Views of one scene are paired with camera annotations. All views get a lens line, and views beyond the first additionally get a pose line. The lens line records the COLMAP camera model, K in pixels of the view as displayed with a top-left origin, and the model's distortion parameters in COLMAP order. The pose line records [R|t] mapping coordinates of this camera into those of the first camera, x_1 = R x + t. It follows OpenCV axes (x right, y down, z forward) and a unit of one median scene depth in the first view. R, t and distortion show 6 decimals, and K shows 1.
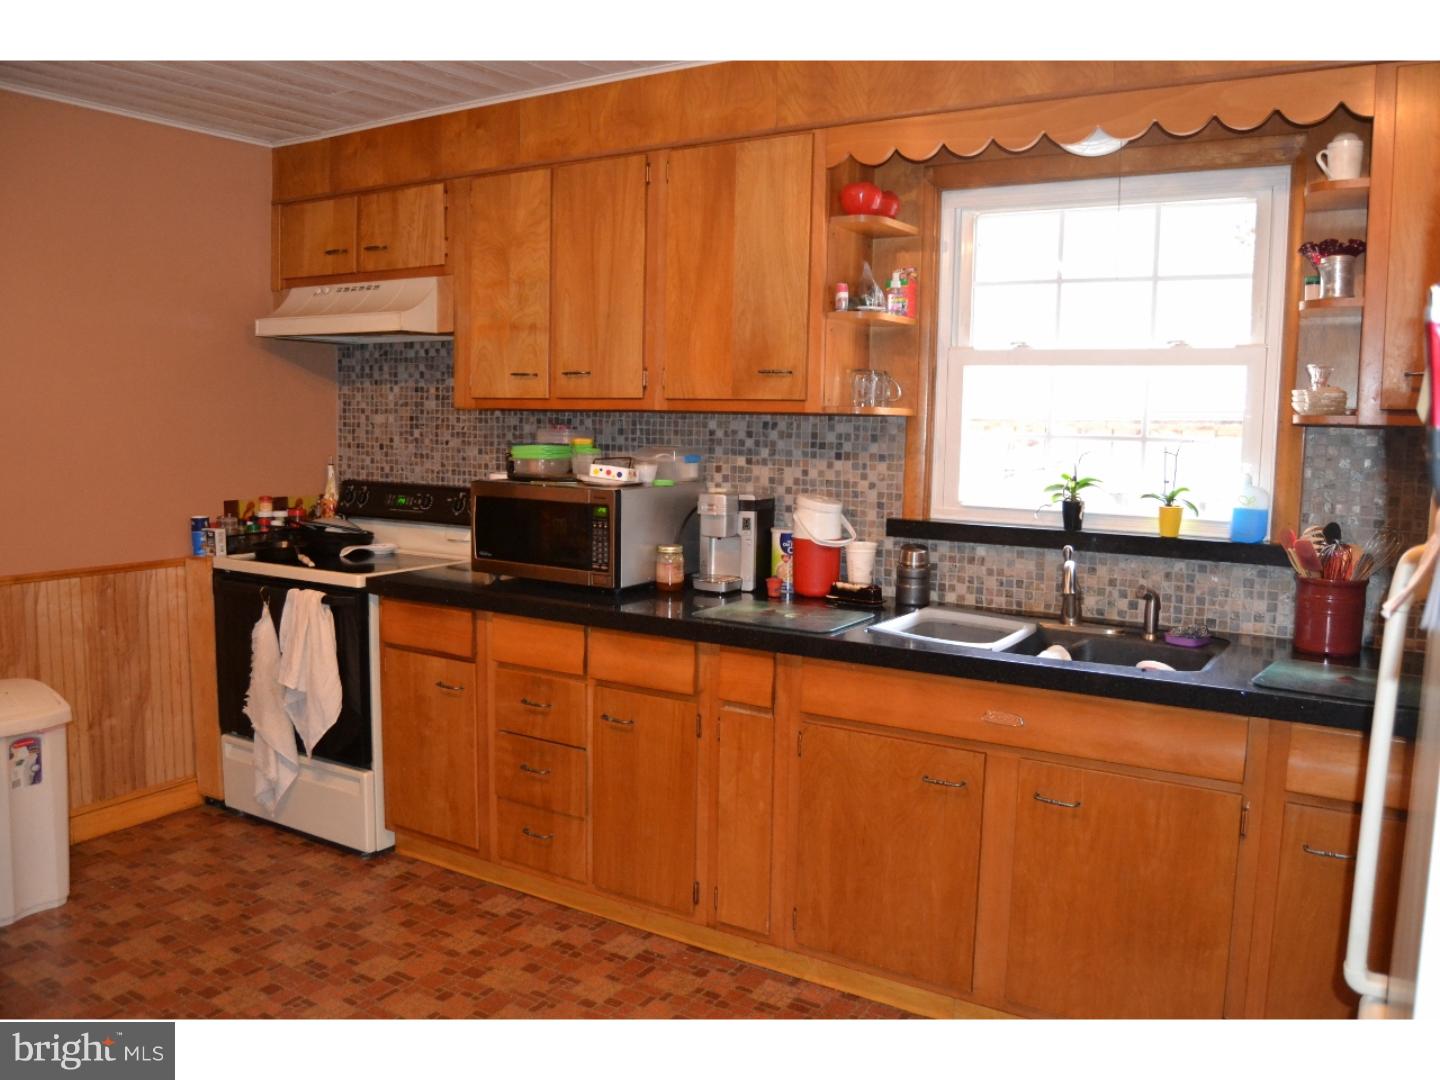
lens RADIAL K [[1153.0, 0, 716.0], [0, 1153.0, 537.1], [0, 0, 1]] dist [-0.072096, 0.012020]
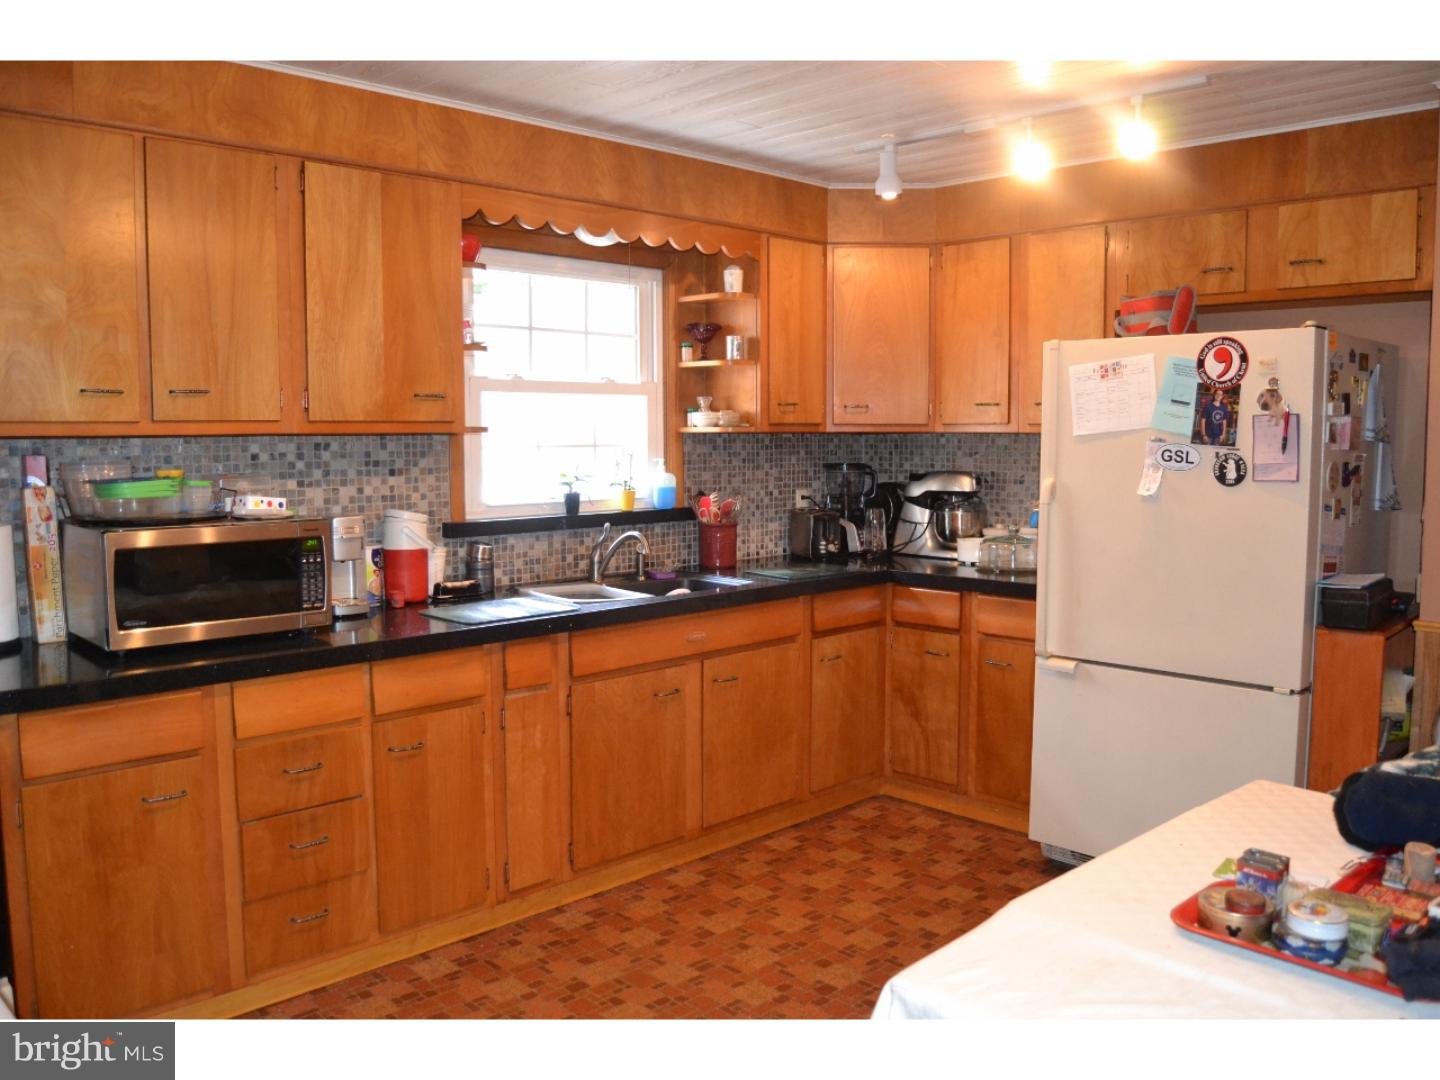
lens RADIAL K [[1153.0, 0, 717.5], [0, 1153.0, 538.7], [0, 0, 1]] dist [-0.072096, 0.012020]
pose [[0.234440, -0.106307, 0.966301, -0.881669], [0.109115, 0.990599, 0.082507, -0.065097], [-0.965987, 0.086095, 0.243836, 0.454797]]
